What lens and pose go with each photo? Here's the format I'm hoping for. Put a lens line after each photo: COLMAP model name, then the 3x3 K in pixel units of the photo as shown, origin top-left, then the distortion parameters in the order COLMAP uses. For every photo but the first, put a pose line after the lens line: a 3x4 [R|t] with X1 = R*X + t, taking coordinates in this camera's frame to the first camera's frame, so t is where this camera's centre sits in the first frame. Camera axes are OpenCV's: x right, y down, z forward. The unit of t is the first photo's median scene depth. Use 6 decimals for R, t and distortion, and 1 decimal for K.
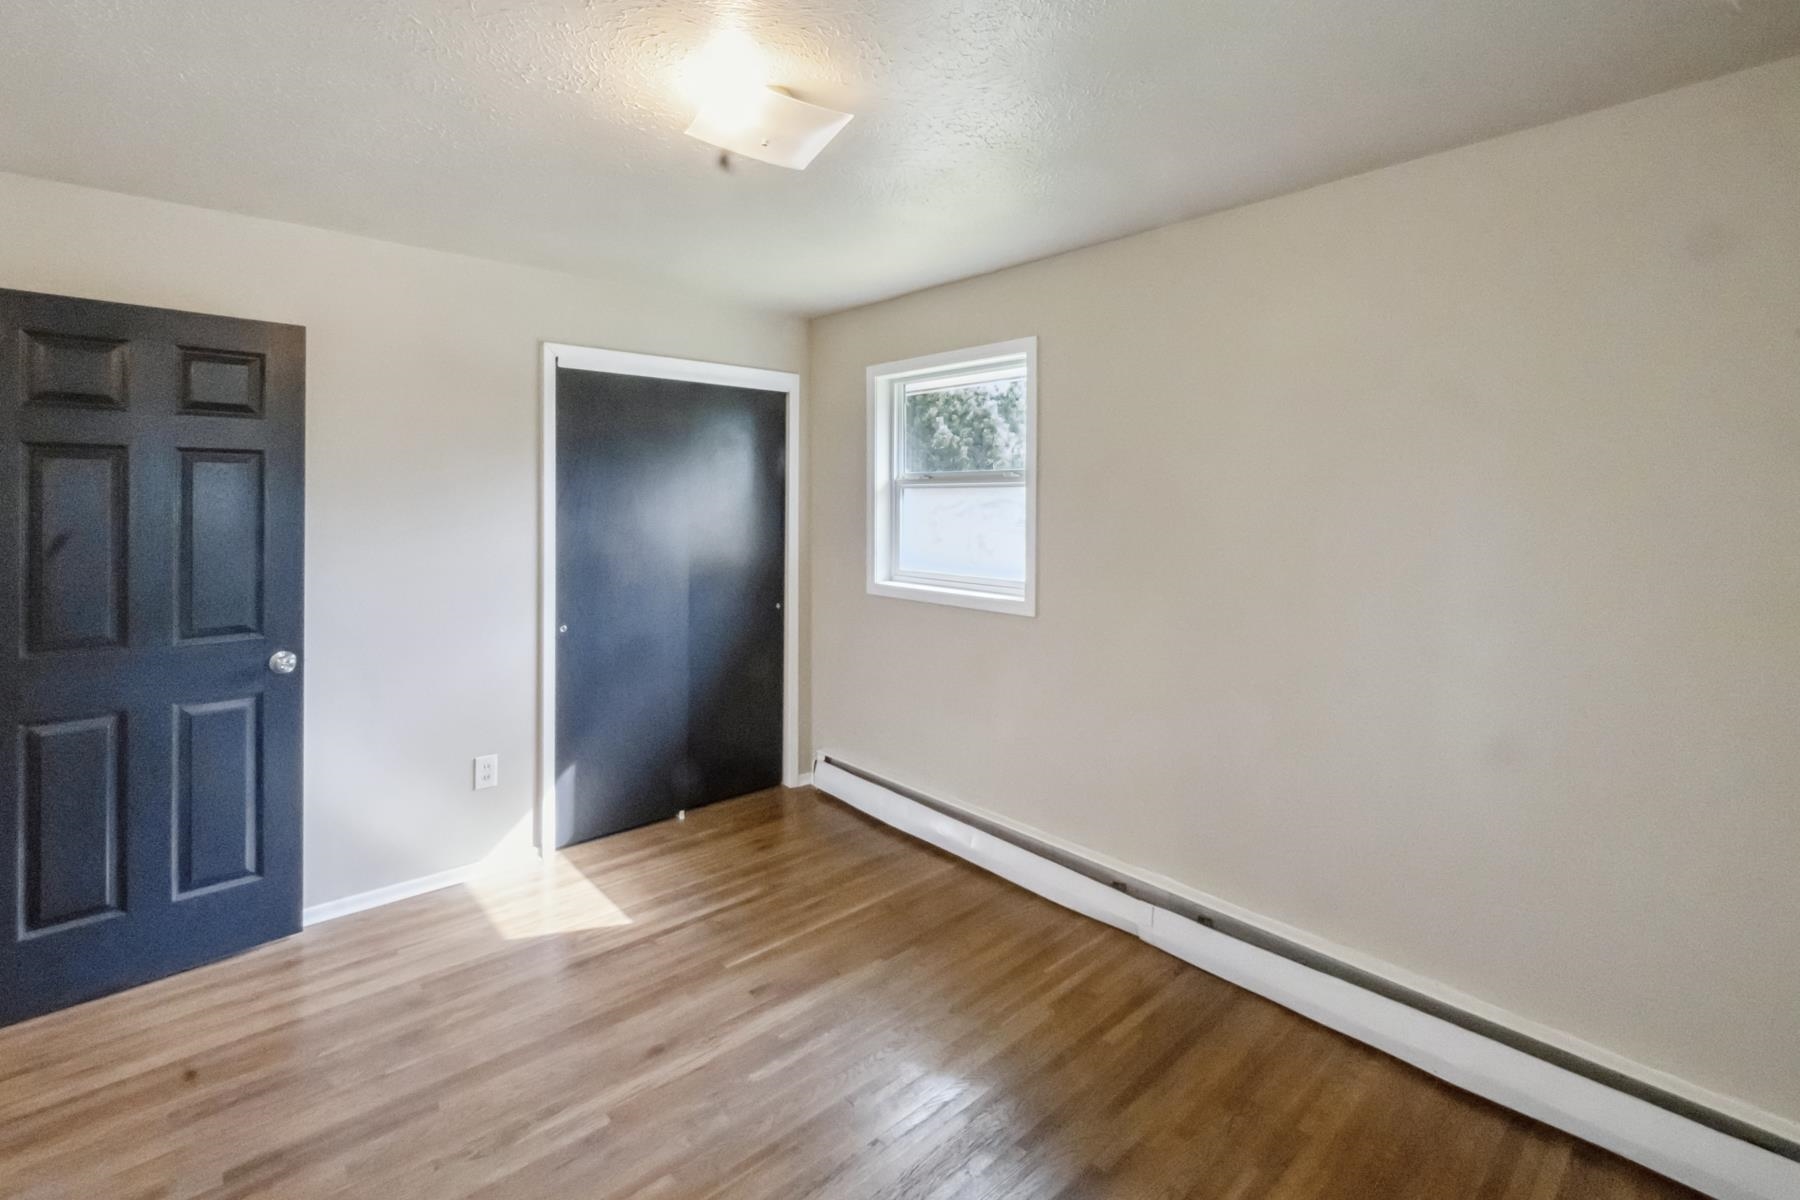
lens RADIAL K [[799.0, 0, 896.3], [0, 799.0, 574.1], [0, 0, 1]] dist [-0.001645, -0.000242]
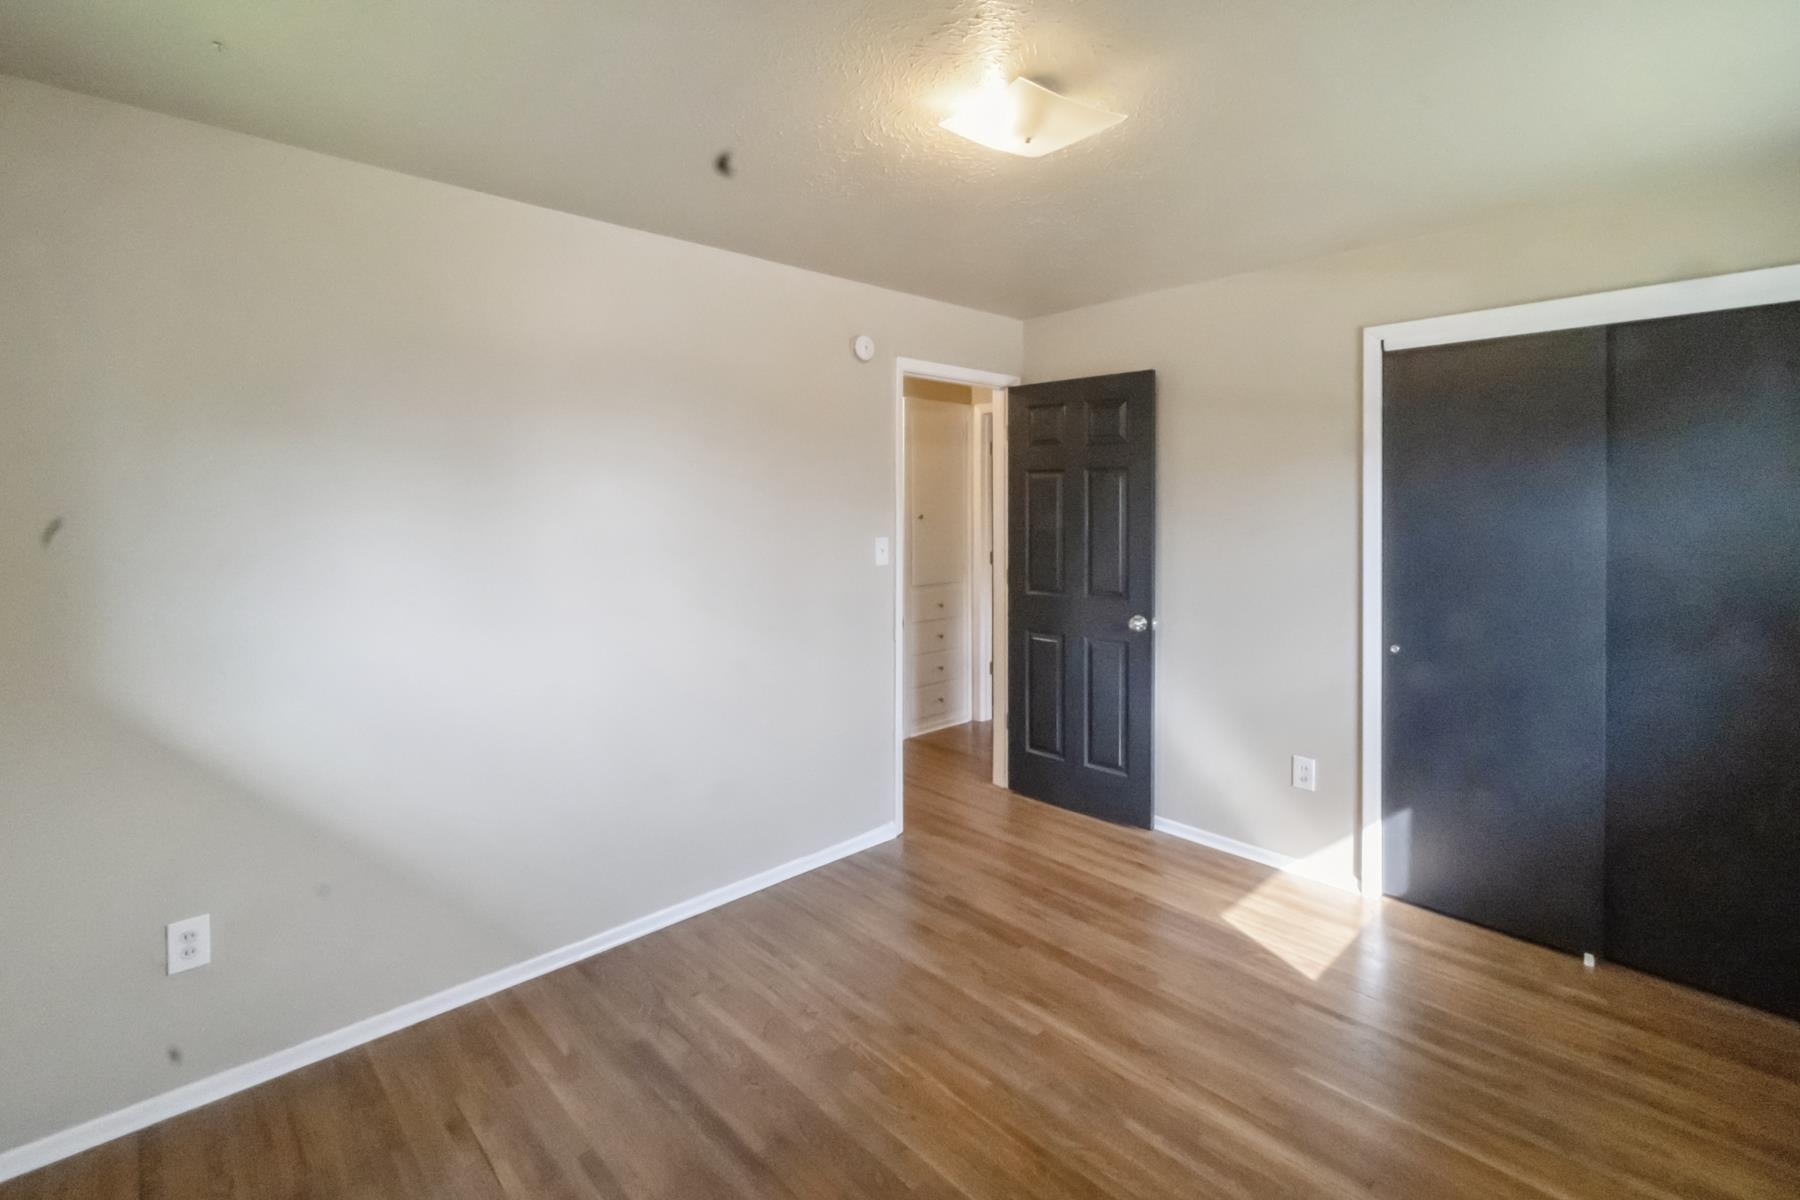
lens RADIAL K [[803.6, 0, 900.0], [0, 803.6, 600.0], [0, 0, 1]] dist [0.000501, 0.000205]
pose [[0.027987, 0.110663, -0.993464, 0.533989], [-0.091804, 0.989937, 0.107684, -0.037039], [0.995384, 0.088190, 0.037865, 0.511991]]
